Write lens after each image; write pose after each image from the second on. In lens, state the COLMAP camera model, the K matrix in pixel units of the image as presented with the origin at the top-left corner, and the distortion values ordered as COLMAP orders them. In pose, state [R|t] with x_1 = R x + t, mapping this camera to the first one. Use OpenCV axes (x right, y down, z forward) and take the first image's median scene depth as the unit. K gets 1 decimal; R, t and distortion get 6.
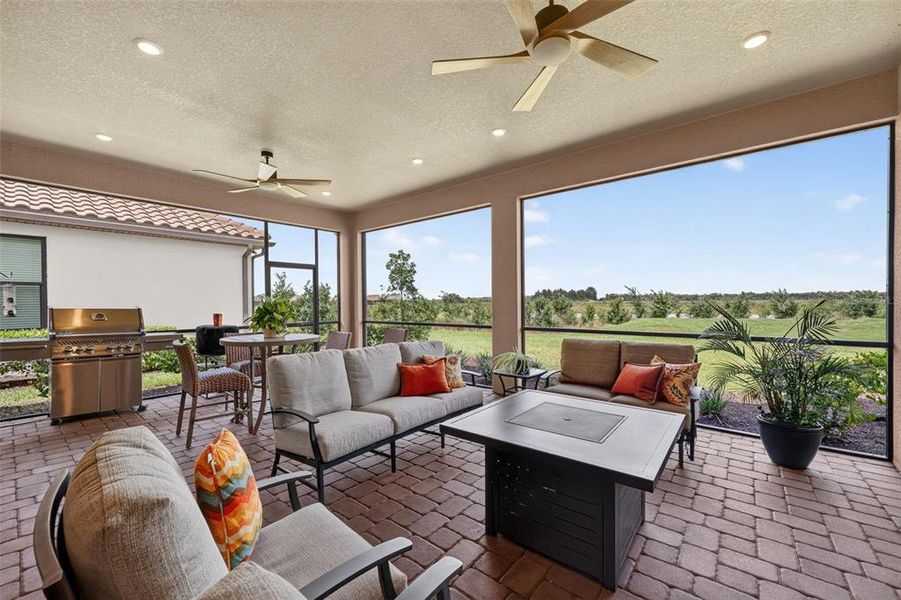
lens RADIAL K [[365.4, 0, 449.6], [0, 365.4, 310.6], [0, 0, 1]] dist [0.001821, 0.000355]
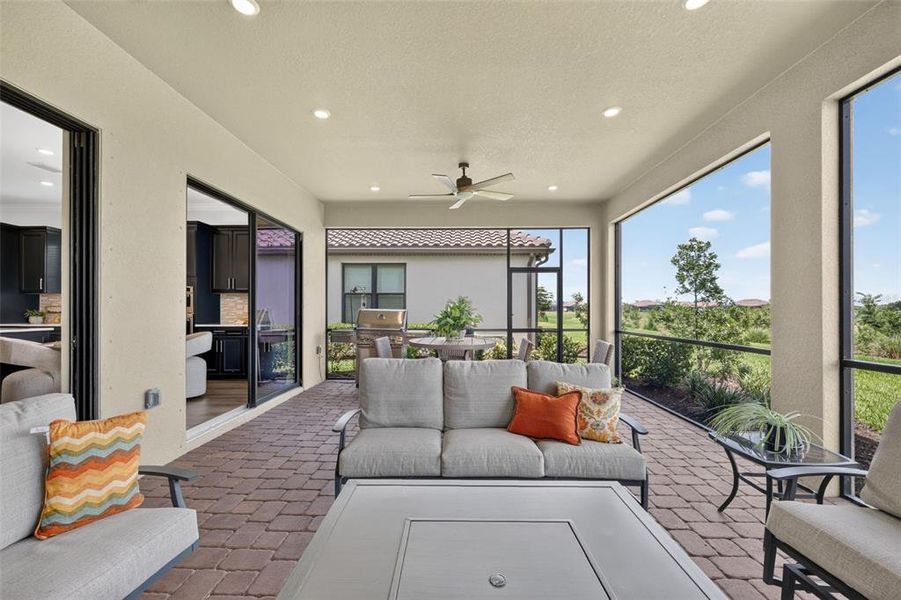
lens RADIAL K [[365.4, 0, 449.6], [0, 365.4, 310.6], [0, 0, 1]] dist [0.001821, 0.000355]
pose [[0.622843, 0.013921, -0.782223, 0.187438], [-0.025534, 0.999671, -0.002540, -0.005574], [0.781930, 0.021555, 0.622993, 0.205087]]
